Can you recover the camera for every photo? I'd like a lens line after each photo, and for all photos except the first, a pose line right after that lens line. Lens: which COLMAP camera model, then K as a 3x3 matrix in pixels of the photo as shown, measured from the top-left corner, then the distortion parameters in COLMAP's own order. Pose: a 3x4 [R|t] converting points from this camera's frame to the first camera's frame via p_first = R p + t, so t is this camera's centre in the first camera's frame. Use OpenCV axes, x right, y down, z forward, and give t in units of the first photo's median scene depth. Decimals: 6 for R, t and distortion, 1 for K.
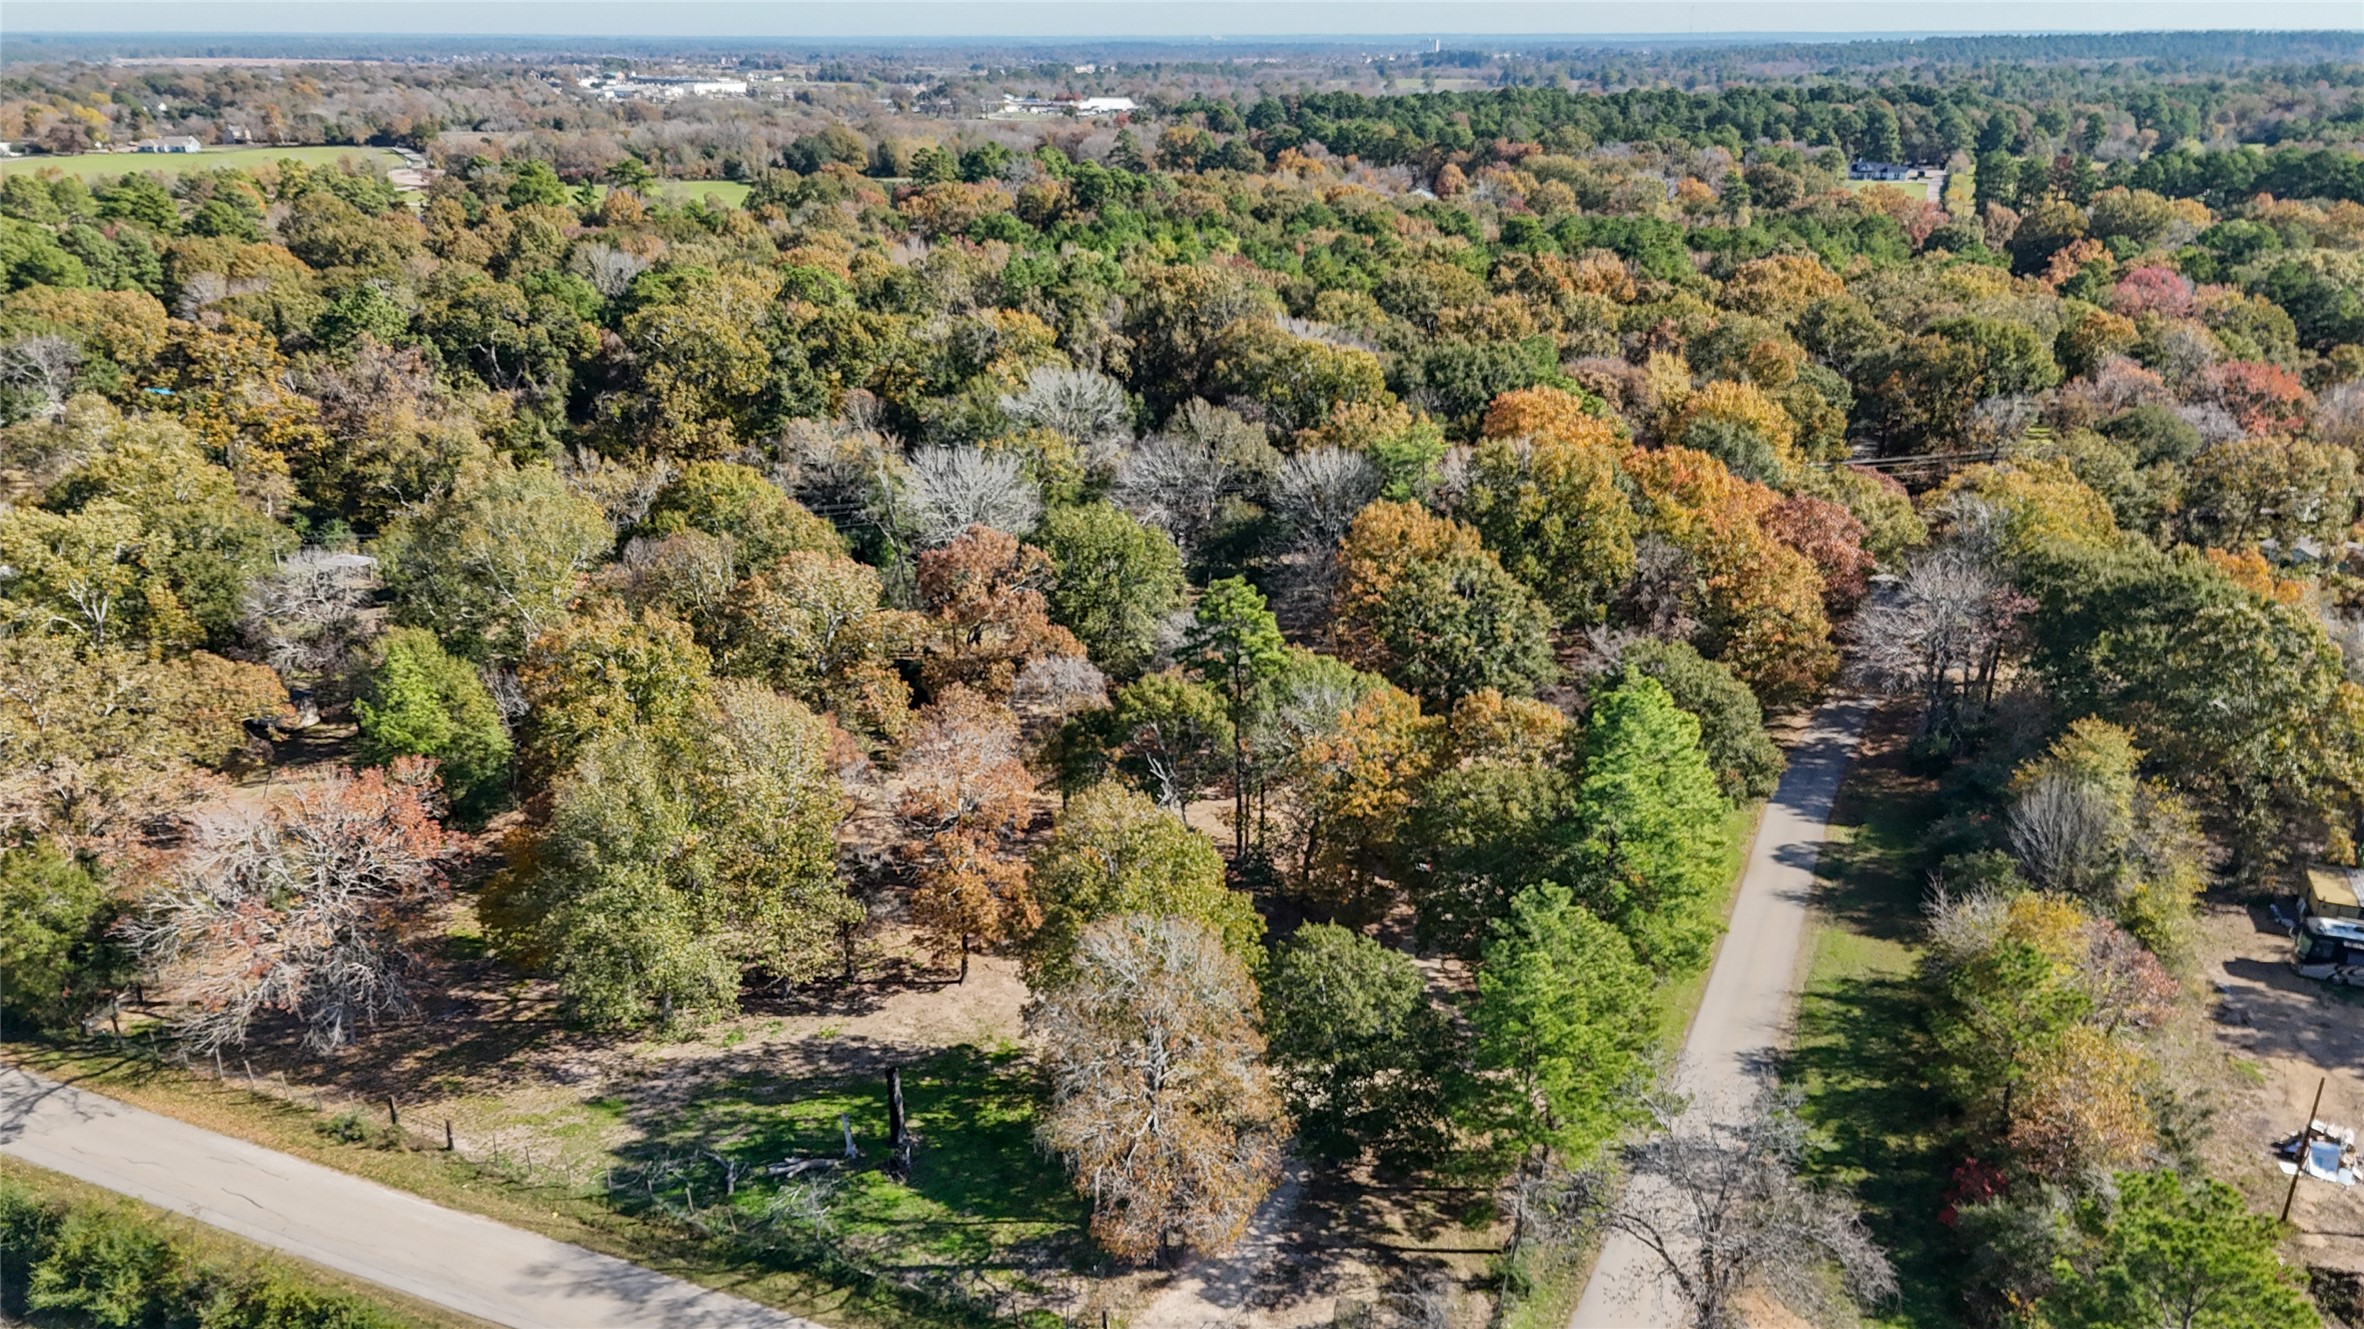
lens RADIAL K [[1729.8, 0, 1181.0], [0, 1729.8, 668.9], [0, 0, 1]] dist [0.066437, -0.060196]
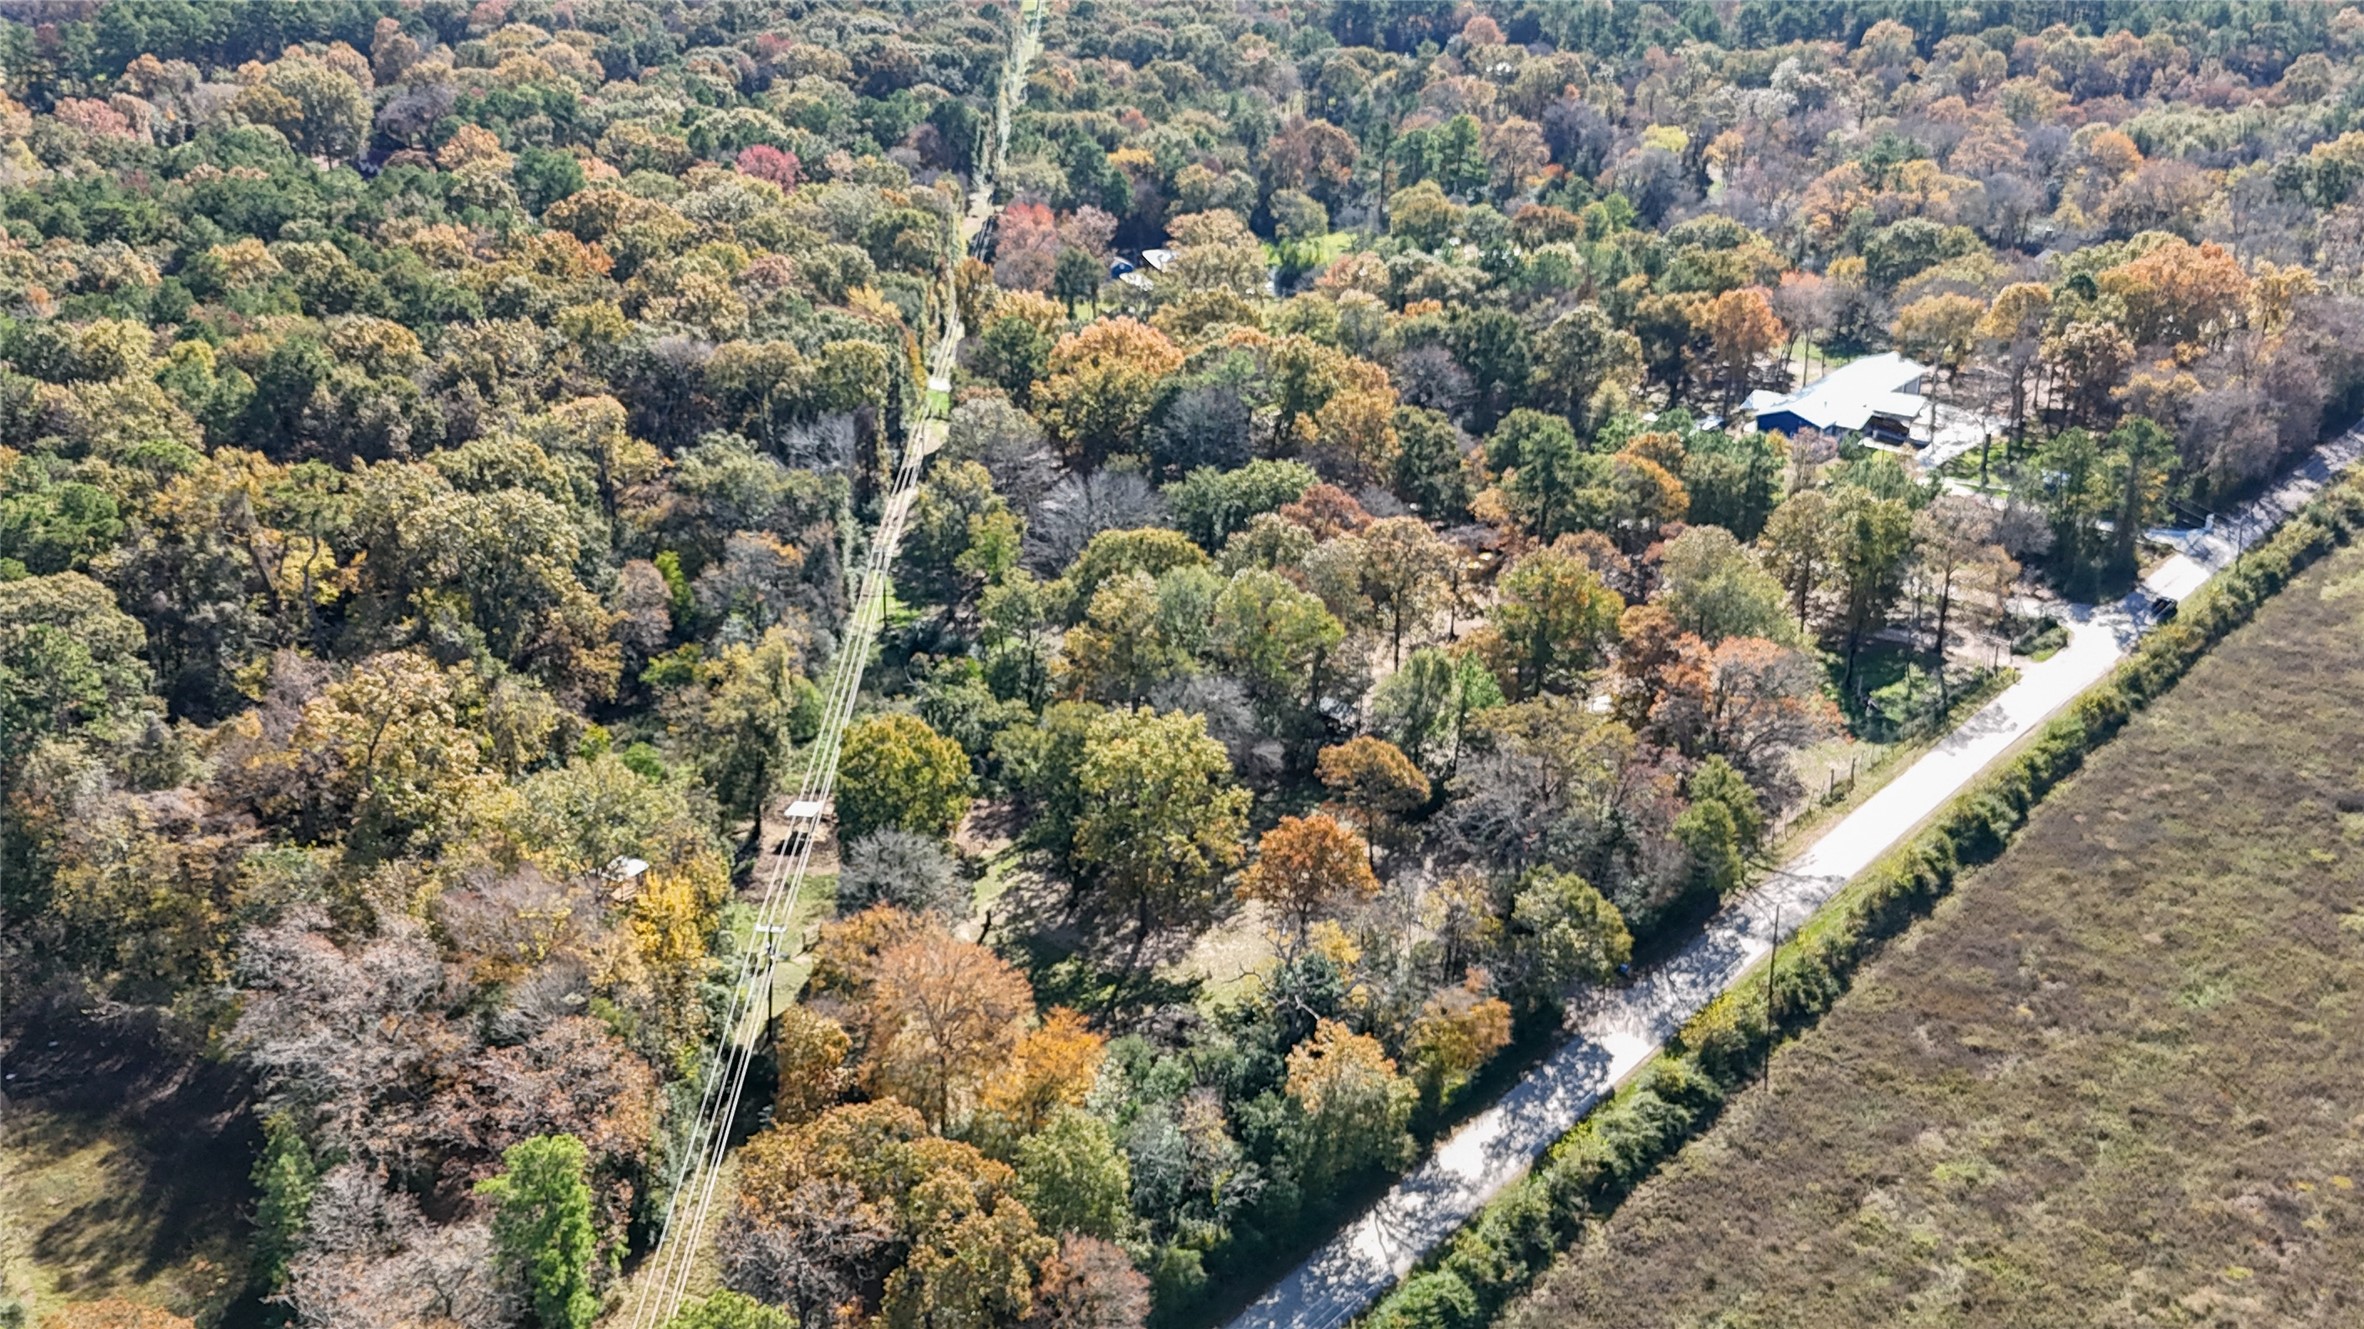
lens RADIAL K [[2376.0, 0, 1168.3], [0, 2376.0, 678.4], [0, 0, 1]] dist [0.051192, 0.000000]
pose [[0.265350, -0.365600, 0.892147, -1.803459], [0.330238, 0.903810, 0.272157, -0.474636], [-0.905832, 0.222404, 0.360561, 0.461580]]
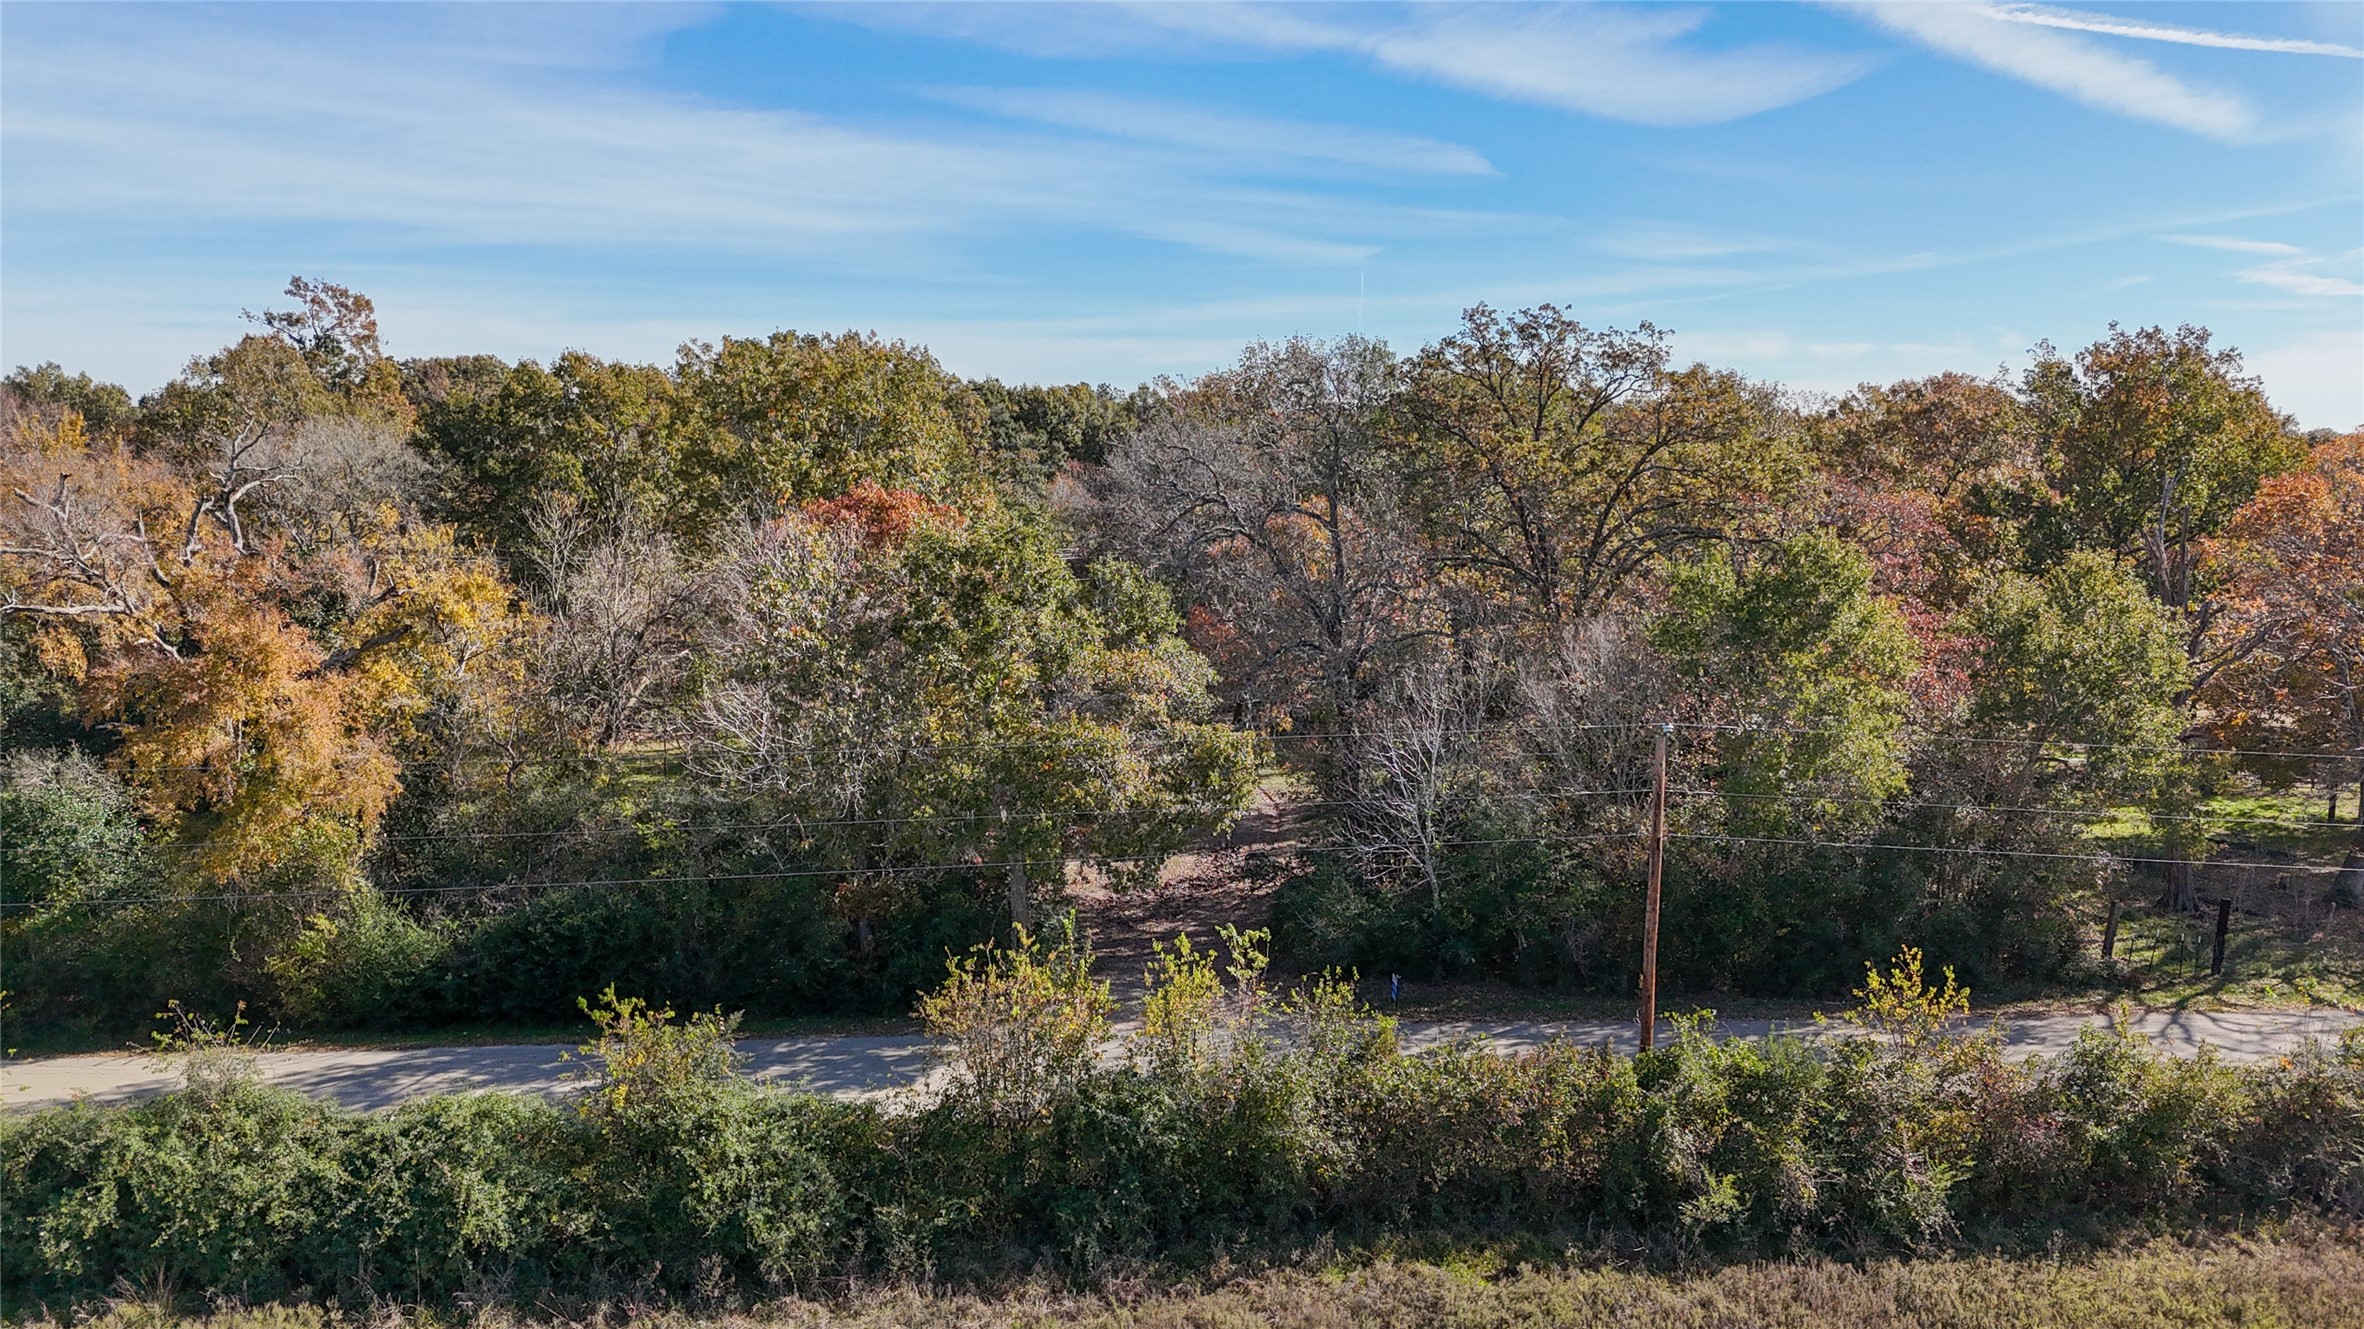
lens RADIAL K [[1729.8, 0, 1174.2], [0, 1729.8, 671.5], [0, 0, 1]] dist [0.066437, -0.060196]
pose [[0.884876, -0.049329, 0.463207, -0.763895], [0.151254, 0.970924, -0.185547, 0.126771], [-0.440586, 0.234248, 0.866609, 0.480002]]
